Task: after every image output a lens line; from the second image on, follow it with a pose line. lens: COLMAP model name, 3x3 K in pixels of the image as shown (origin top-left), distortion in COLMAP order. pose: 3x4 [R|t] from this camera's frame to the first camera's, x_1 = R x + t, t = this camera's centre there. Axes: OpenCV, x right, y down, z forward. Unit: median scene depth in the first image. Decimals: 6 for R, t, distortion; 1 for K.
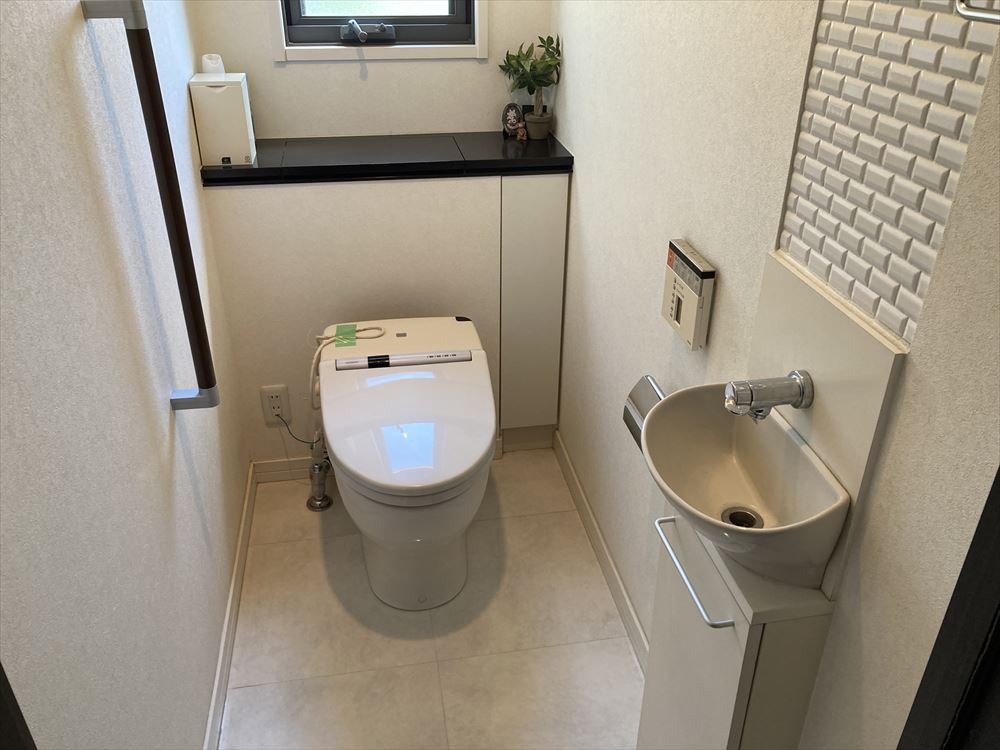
lens RADIAL K [[810.6, 0, 500.0], [0, 810.6, 375.0], [0, 0, 1]] dist [0.013386, 0.007517]
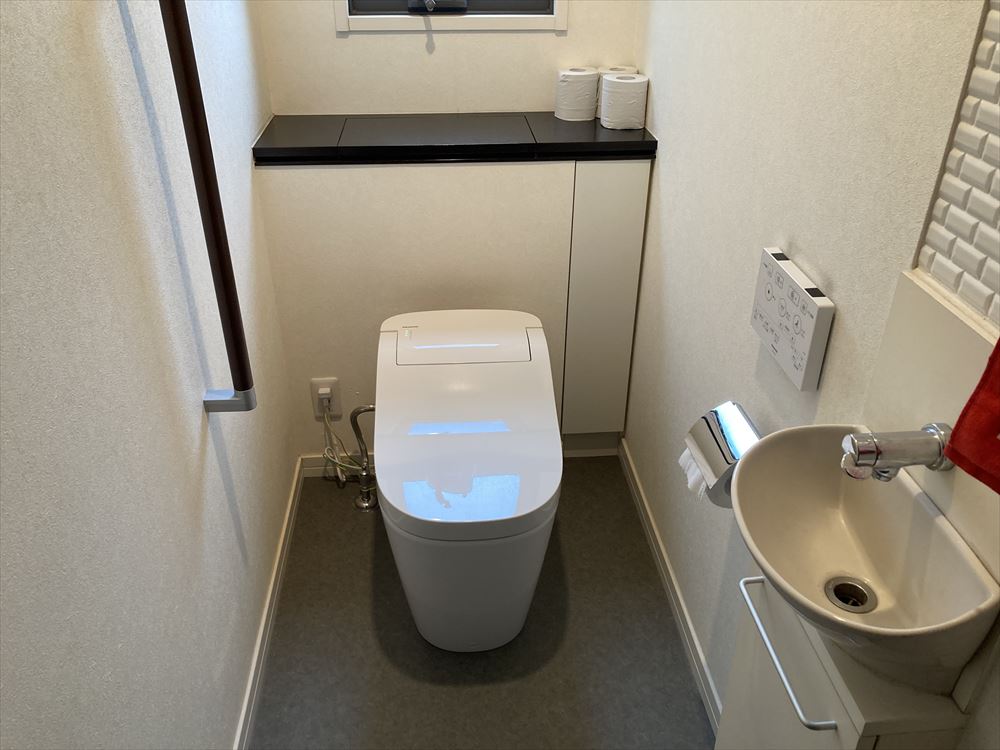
lens RADIAL K [[801.9, 0, 500.0], [0, 801.9, 375.0], [0, 0, 1]] dist [0.012131, 0.006222]
pose [[0.995798, 0.043706, -0.080471, 0.000207], [-0.041268, 0.998645, 0.031706, -0.054569], [0.081748, -0.028252, 0.996253, 0.159524]]
